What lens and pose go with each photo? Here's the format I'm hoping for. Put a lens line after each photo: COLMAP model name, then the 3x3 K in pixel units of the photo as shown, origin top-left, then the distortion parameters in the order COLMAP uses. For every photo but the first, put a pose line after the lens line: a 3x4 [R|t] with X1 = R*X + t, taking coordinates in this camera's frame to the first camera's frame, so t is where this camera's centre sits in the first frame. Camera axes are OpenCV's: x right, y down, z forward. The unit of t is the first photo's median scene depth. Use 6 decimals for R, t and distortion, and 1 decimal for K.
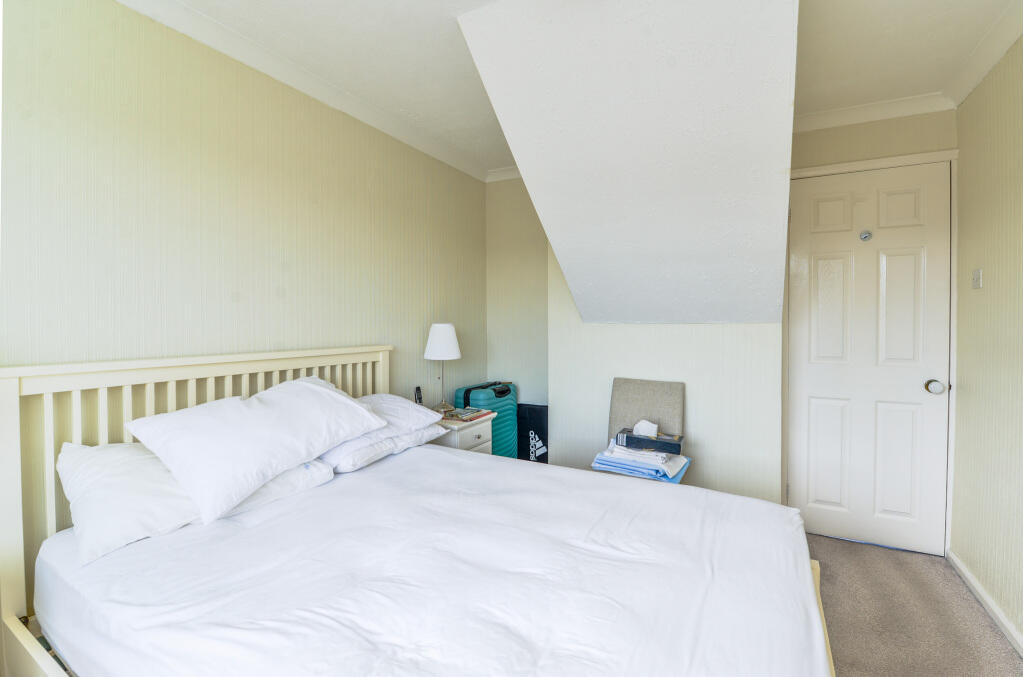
lens RADIAL K [[454.4, 0, 515.8], [0, 454.4, 333.1], [0, 0, 1]] dist [-0.009342, -0.007949]
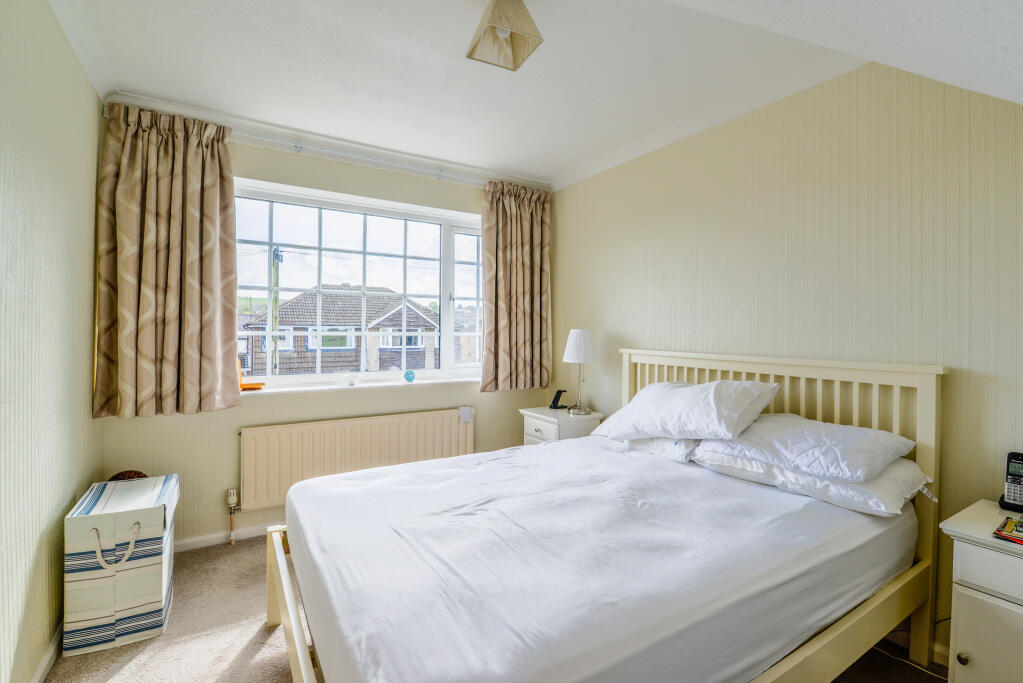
lens RADIAL K [[454.4, 0, 513.1], [0, 454.4, 331.9], [0, 0, 1]] dist [-0.009342, -0.007949]
pose [[-0.507825, 0.010820, -0.861393, 0.853359], [-0.015375, 0.999648, 0.021621, -0.039145], [0.861323, 0.024223, -0.507479, 1.201789]]
